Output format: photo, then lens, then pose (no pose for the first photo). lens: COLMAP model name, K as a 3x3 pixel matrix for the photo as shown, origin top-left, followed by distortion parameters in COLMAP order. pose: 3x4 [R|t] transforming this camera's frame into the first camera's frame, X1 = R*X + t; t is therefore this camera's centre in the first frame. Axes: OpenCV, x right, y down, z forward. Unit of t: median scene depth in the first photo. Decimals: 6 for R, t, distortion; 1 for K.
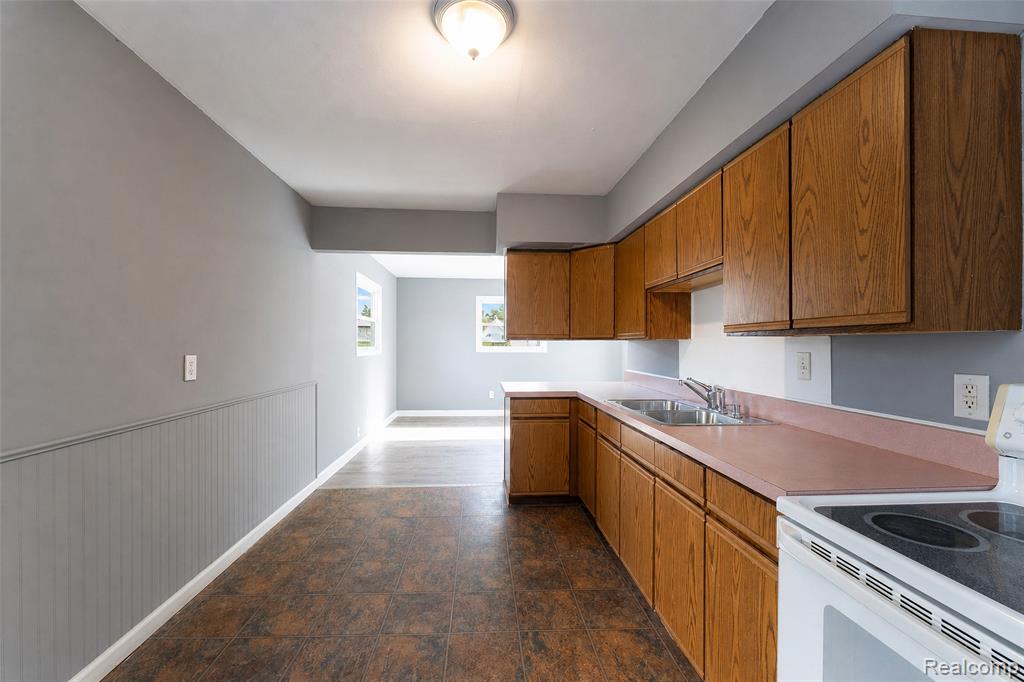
lens RADIAL K [[410.8, 0, 504.4], [0, 410.8, 344.5], [0, 0, 1]] dist [-0.000785, -0.000326]
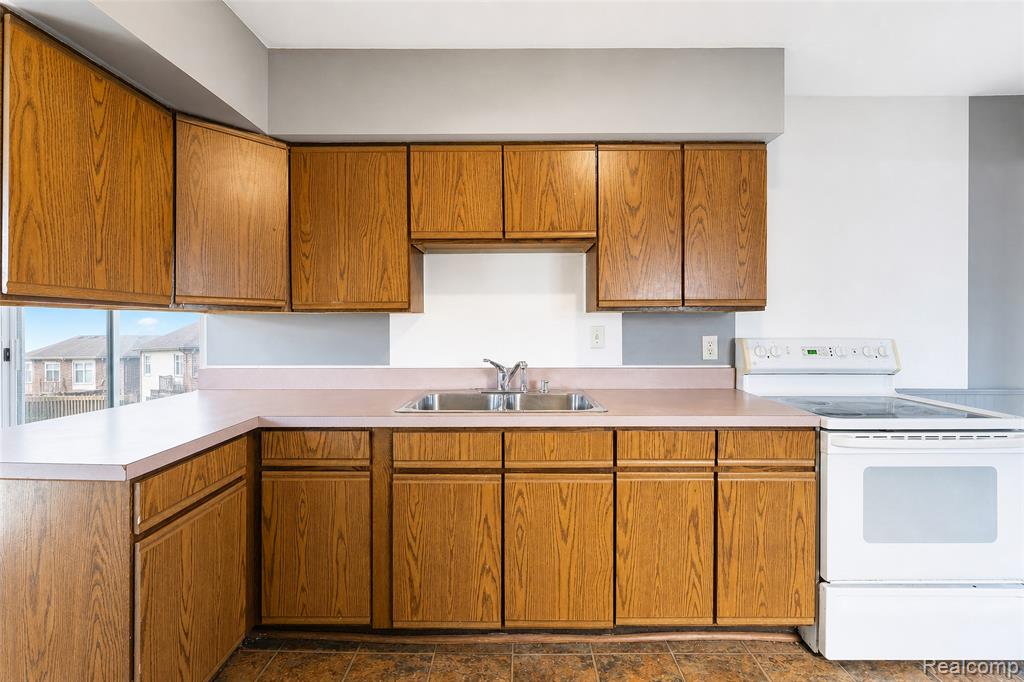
lens RADIAL K [[421.9, 0, 514.3], [0, 421.9, 325.9], [0, 0, 1]] dist [-0.001310, -0.000019]
pose [[0.063972, -0.008848, 0.997912, -0.437319], [0.001994, 0.999960, 0.008738, 0.005979], [-0.997950, 0.001430, 0.063987, 0.958487]]
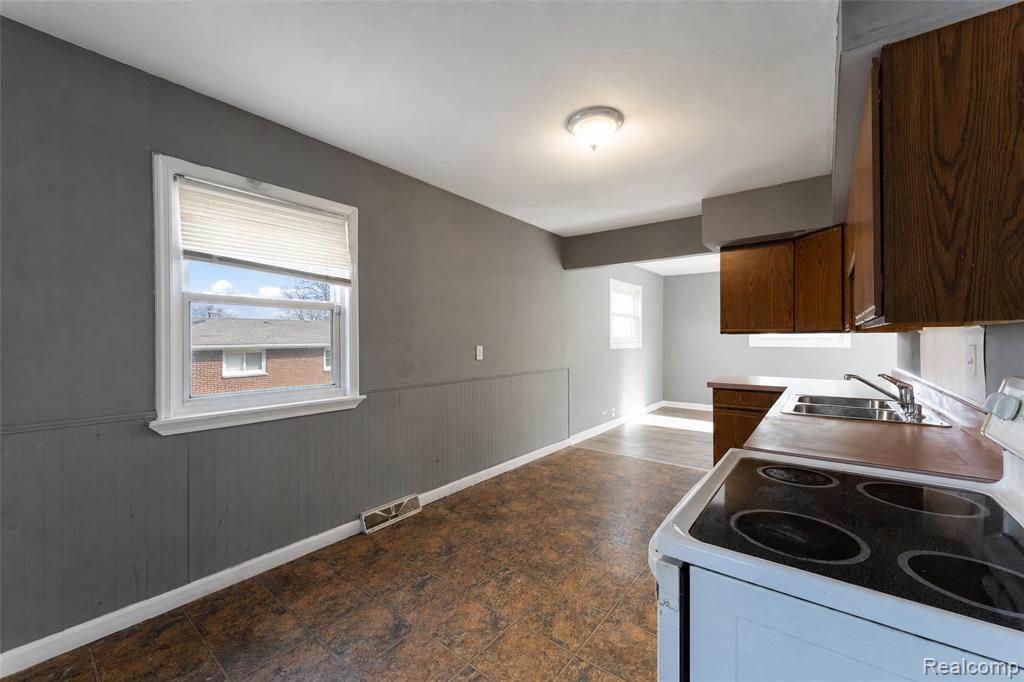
lens RADIAL K [[414.7, 0, 510.6], [0, 414.7, 342.0], [0, 0, 1]] dist [-0.000845, 0.000106]
pose [[0.751407, -0.002533, -0.659835, 0.477234], [0.006367, 0.999974, 0.003412, 0.003096], [0.659809, -0.006765, 0.751403, -0.241500]]
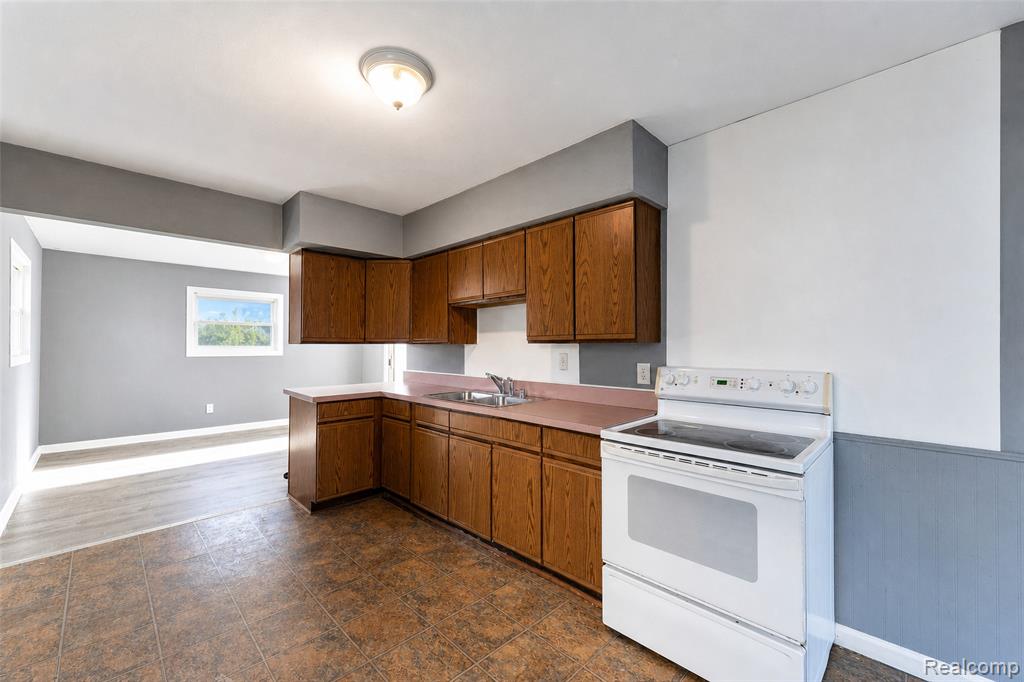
lens RADIAL K [[408.6, 0, 513.5], [0, 408.6, 344.4], [0, 0, 1]] dist [0.000371, 0.000234]
pose [[0.740445, 0.002732, 0.672112, -0.421268], [-0.000607, 0.999994, -0.003396, -0.008806], [-0.672117, 0.002106, 0.740442, -0.056711]]
